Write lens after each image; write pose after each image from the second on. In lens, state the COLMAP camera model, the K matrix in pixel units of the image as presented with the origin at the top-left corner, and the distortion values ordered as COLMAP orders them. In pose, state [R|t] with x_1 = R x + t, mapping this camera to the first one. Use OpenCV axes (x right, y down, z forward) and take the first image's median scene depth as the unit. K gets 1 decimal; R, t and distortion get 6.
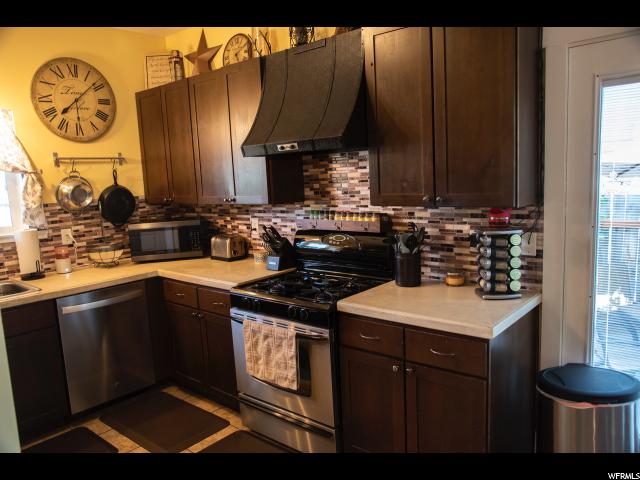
lens RADIAL K [[499.6, 0, 314.8], [0, 499.6, 241.5], [0, 0, 1]] dist [-0.015381, 0.013539]
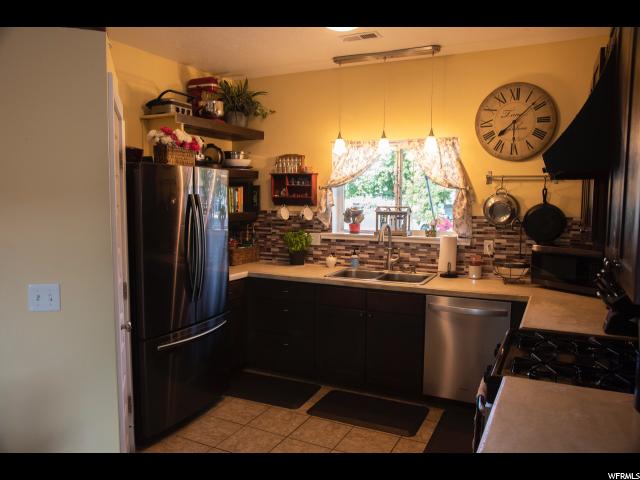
lens RADIAL K [[499.6, 0, 317.1], [0, 499.6, 237.4], [0, 0, 1]] dist [-0.015381, 0.013539]
pose [[0.245394, 0.131365, -0.960482, 0.465763], [-0.145429, 0.984553, 0.097501, -0.084117], [0.958453, 0.115755, 0.260708, 0.350694]]
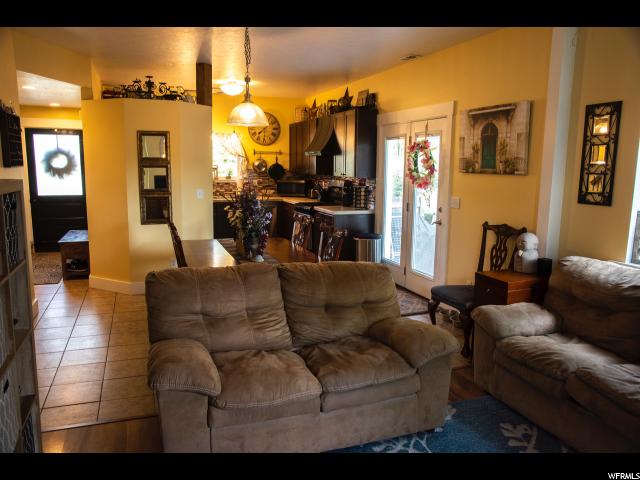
lens RADIAL K [[499.6, 0, 319.1], [0, 499.6, 238.6], [0, 0, 1]] dist [-0.015381, 0.013539]
pose [[0.878913, 0.129315, -0.459119, 0.989576], [-0.118531, 0.991568, 0.052375, 0.100685], [0.462020, 0.008386, 0.886830, -1.097143]]
